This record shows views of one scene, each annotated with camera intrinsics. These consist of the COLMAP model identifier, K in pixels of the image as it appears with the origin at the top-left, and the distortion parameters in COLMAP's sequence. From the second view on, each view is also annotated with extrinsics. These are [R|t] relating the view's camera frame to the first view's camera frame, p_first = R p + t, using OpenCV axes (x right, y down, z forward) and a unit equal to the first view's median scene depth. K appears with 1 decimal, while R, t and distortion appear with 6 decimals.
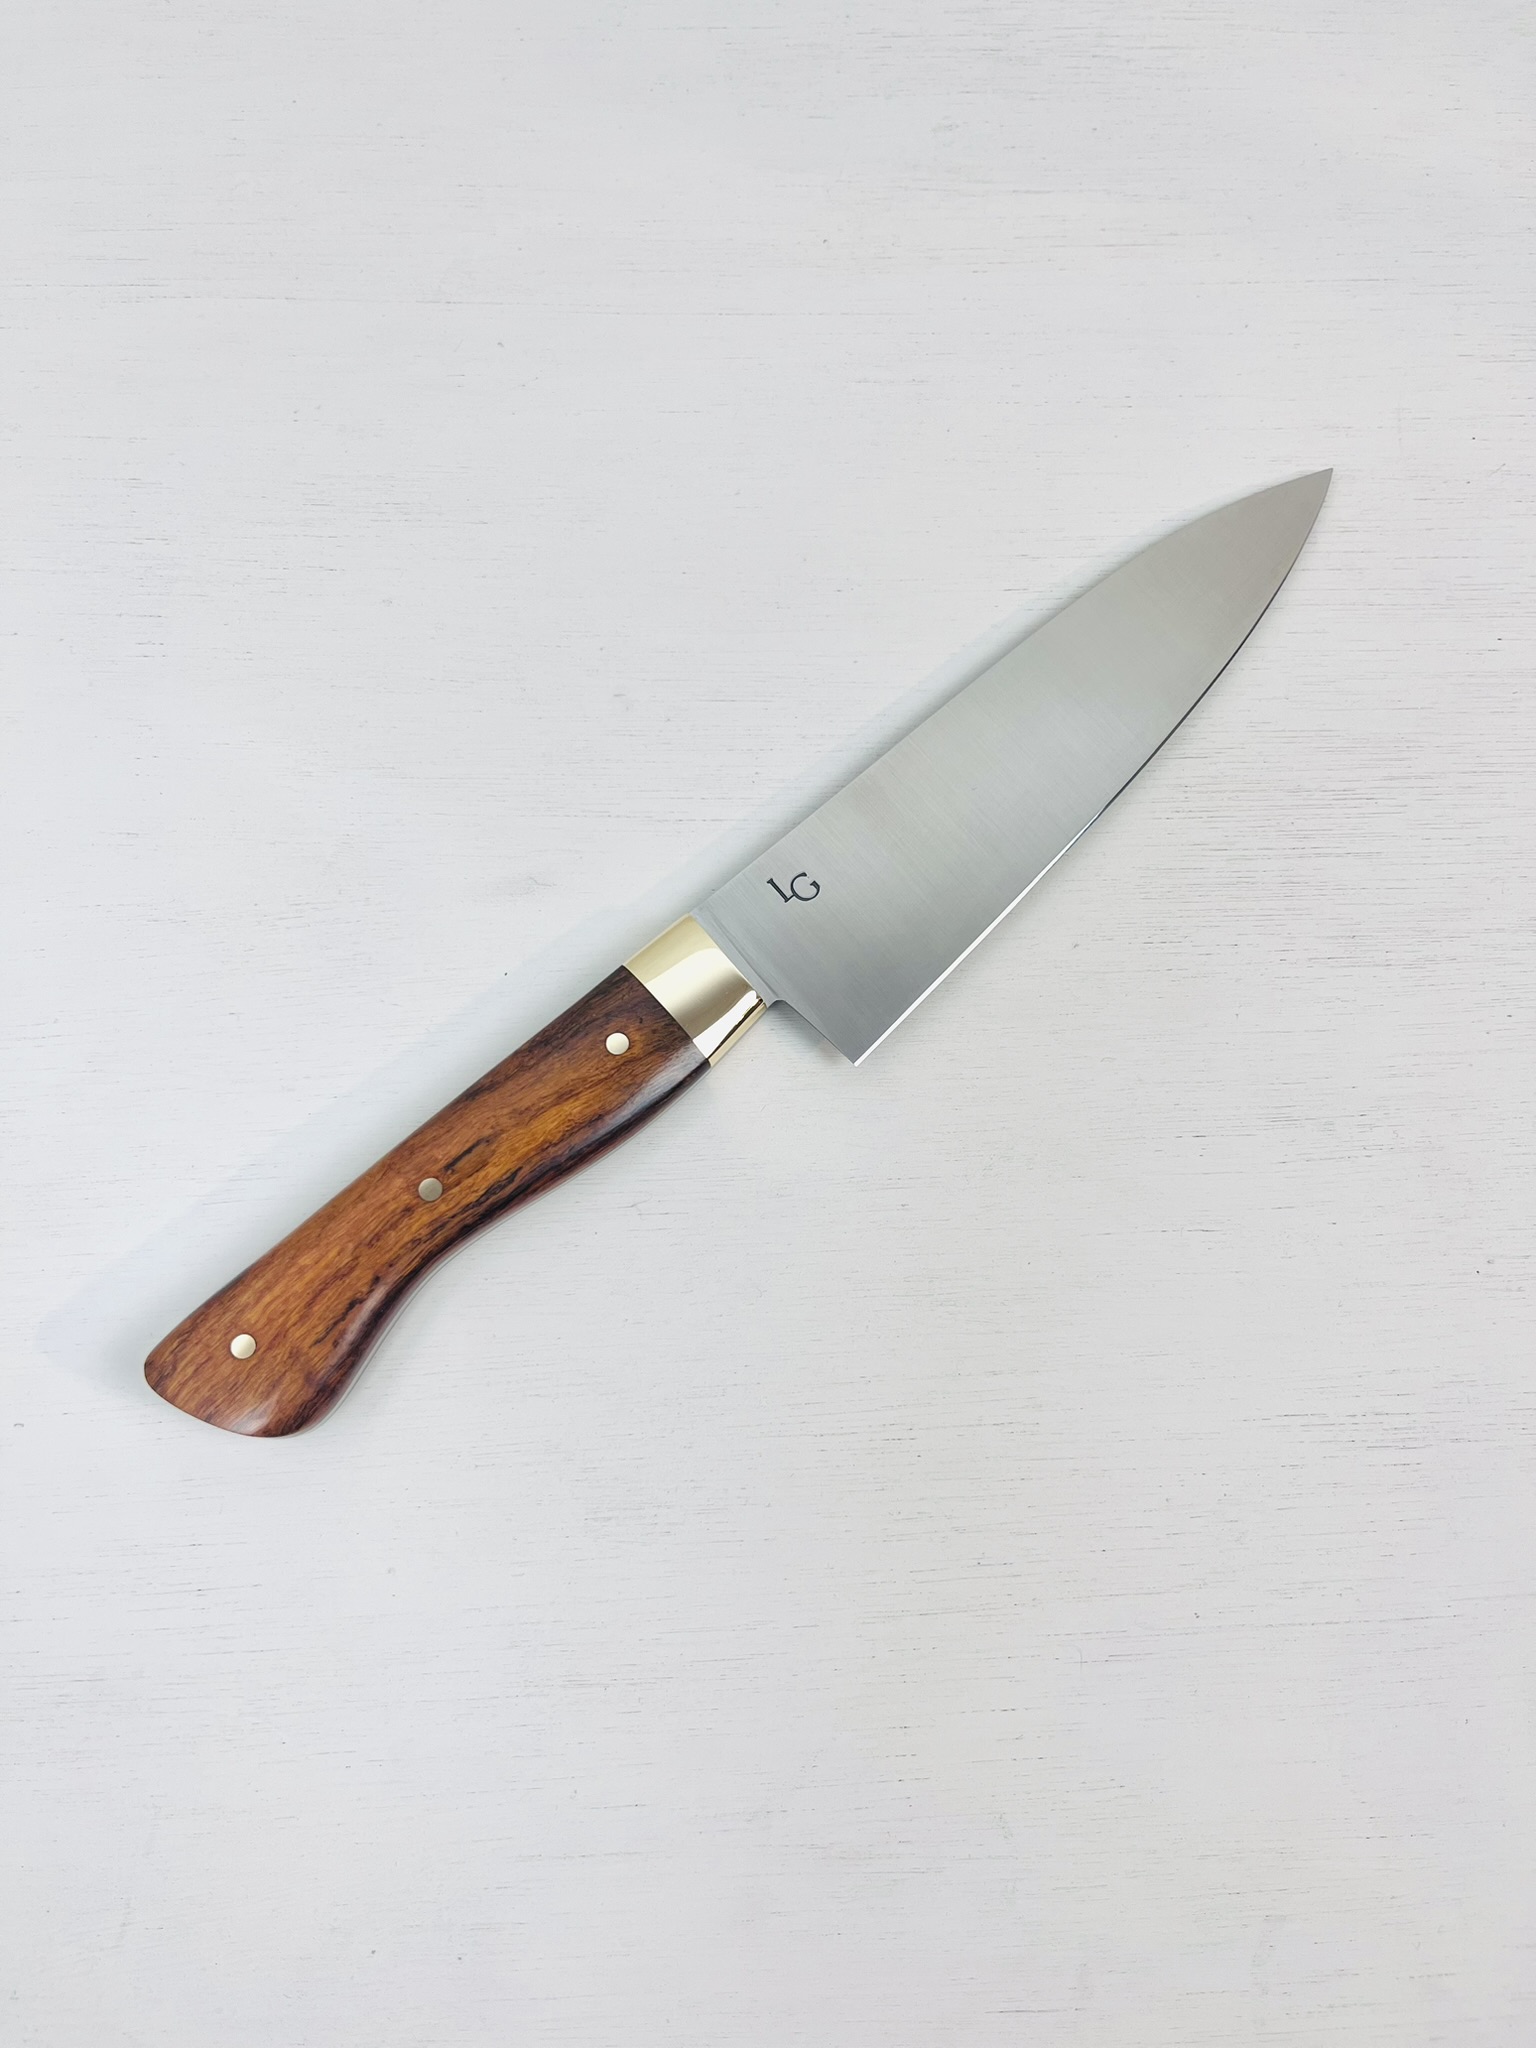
lens RADIAL K [[1686.4, 0, 748.3], [0, 1686.4, 1012.3], [0, 0, 1]] dist [0.000414, -0.072816]
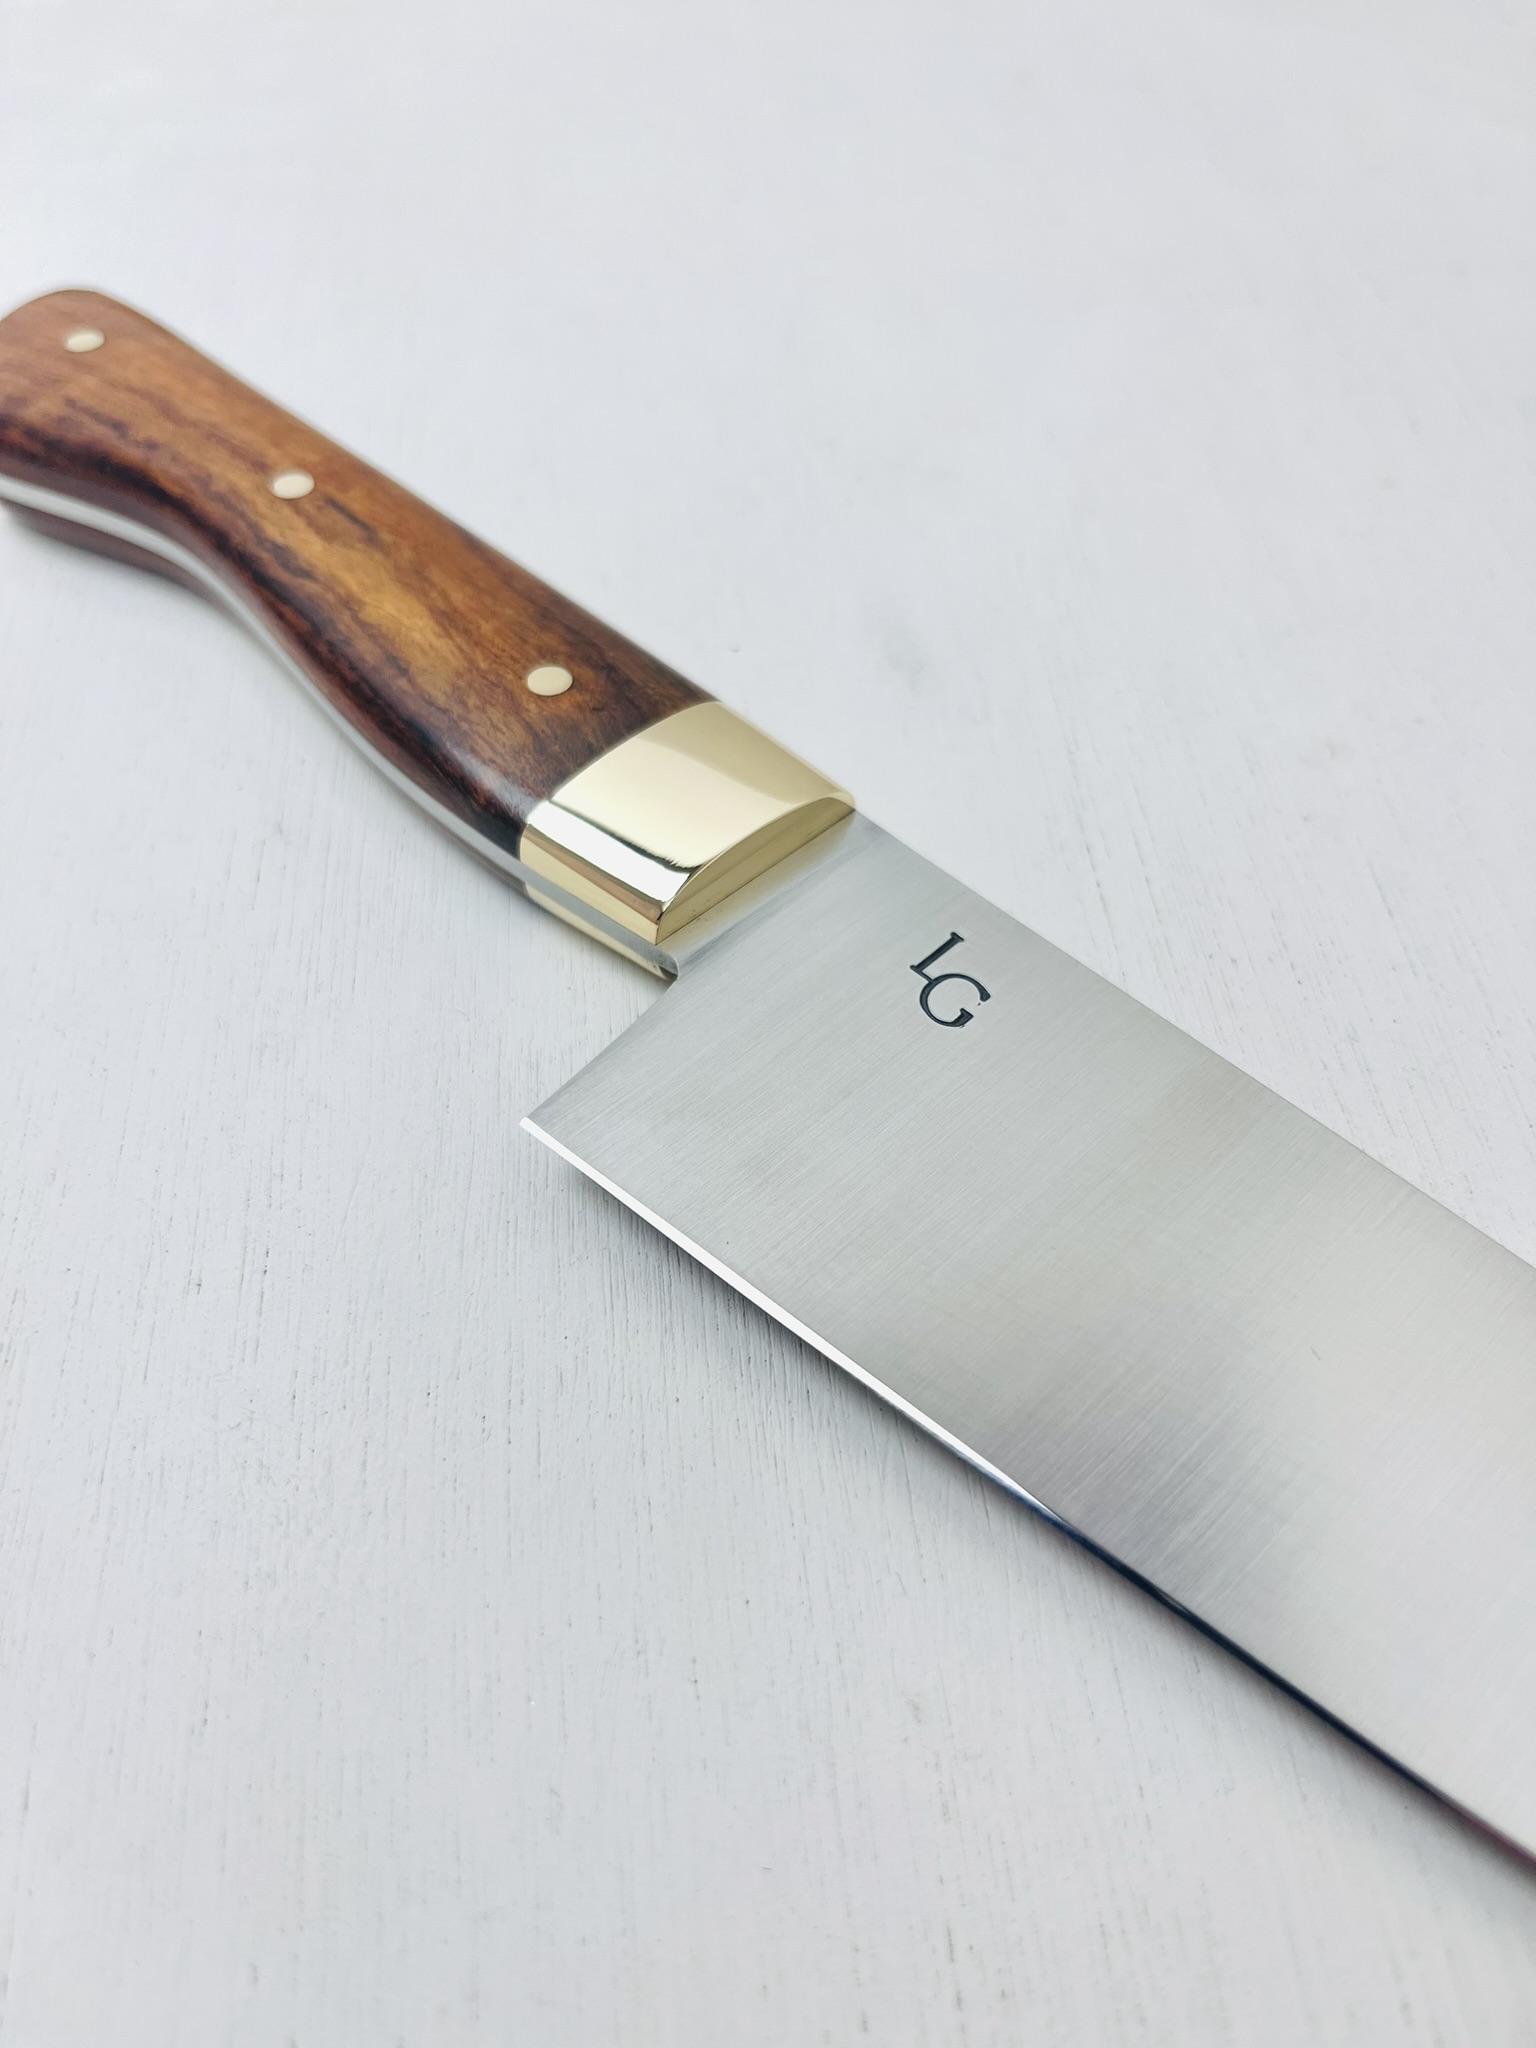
lens RADIAL K [[1686.4, 0, 768.1], [0, 1686.4, 1013.9], [0, 0, 1]] dist [0.000414, -0.072816]
pose [[0.054670, 0.737813, -0.672787, 0.339945], [-0.955846, 0.233511, 0.178410, -0.111098], [0.288737, 0.633328, 0.718002, 0.726142]]
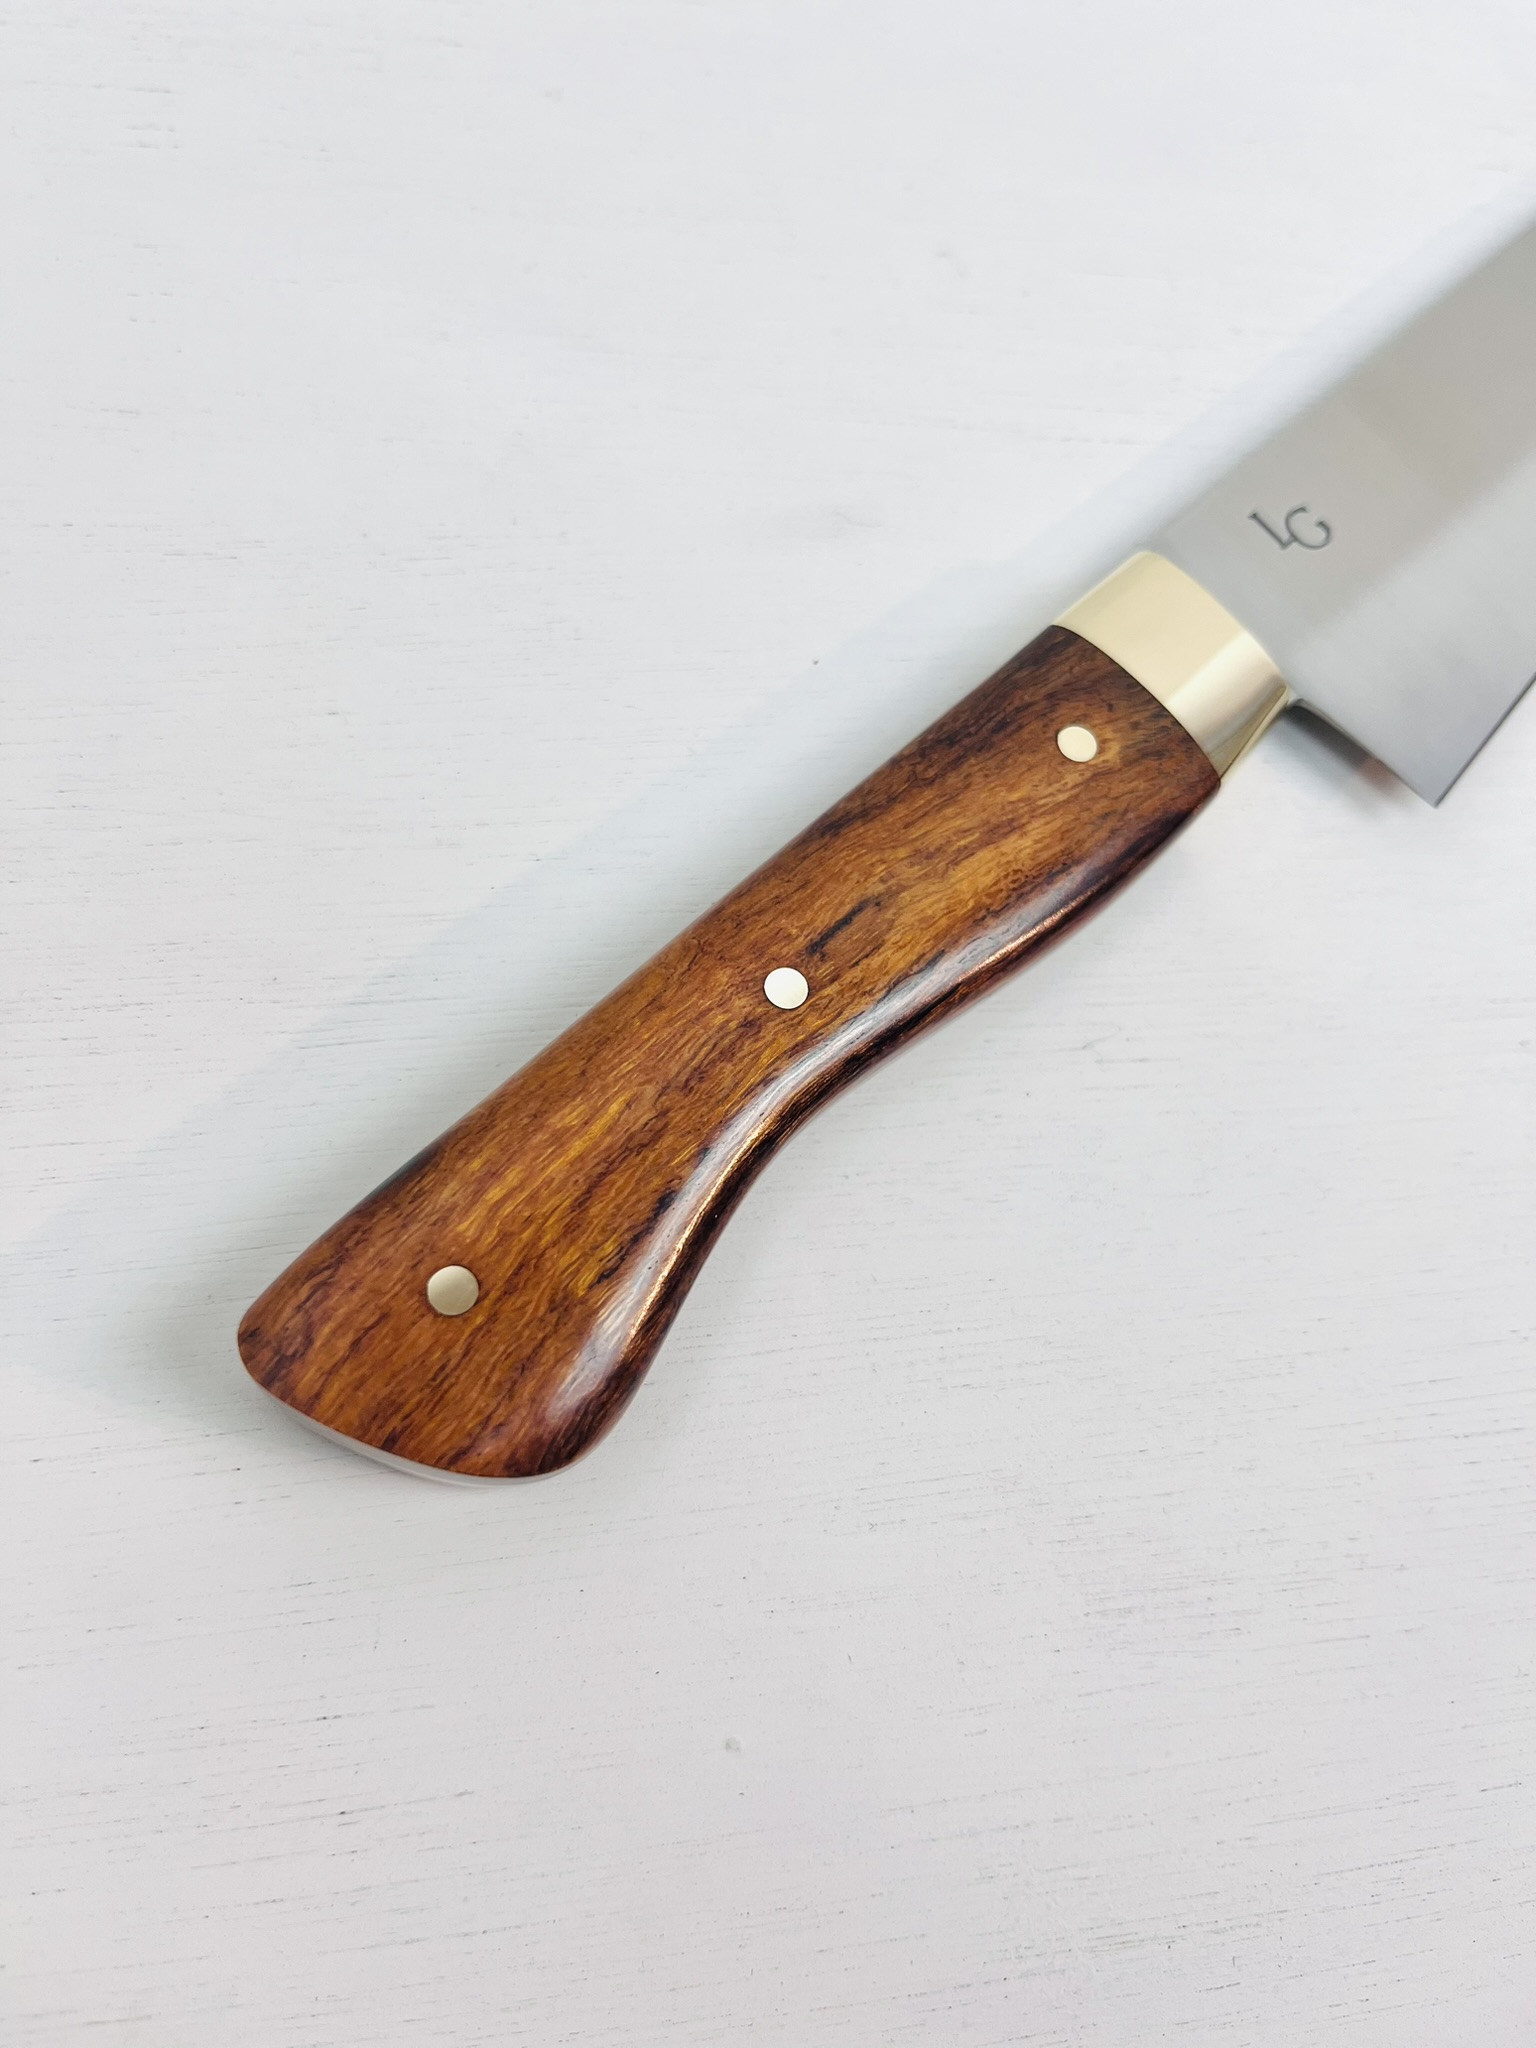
lens RADIAL K [[1686.4, 0, 735.4], [0, 1686.4, 1029.3], [0, 0, 1]] dist [0.000414, -0.072816]
pose [[0.989366, -0.007397, 0.145258, -0.272684], [0.016193, 0.998099, -0.059469, 0.144828], [-0.144542, 0.061188, 0.987605, 0.476895]]
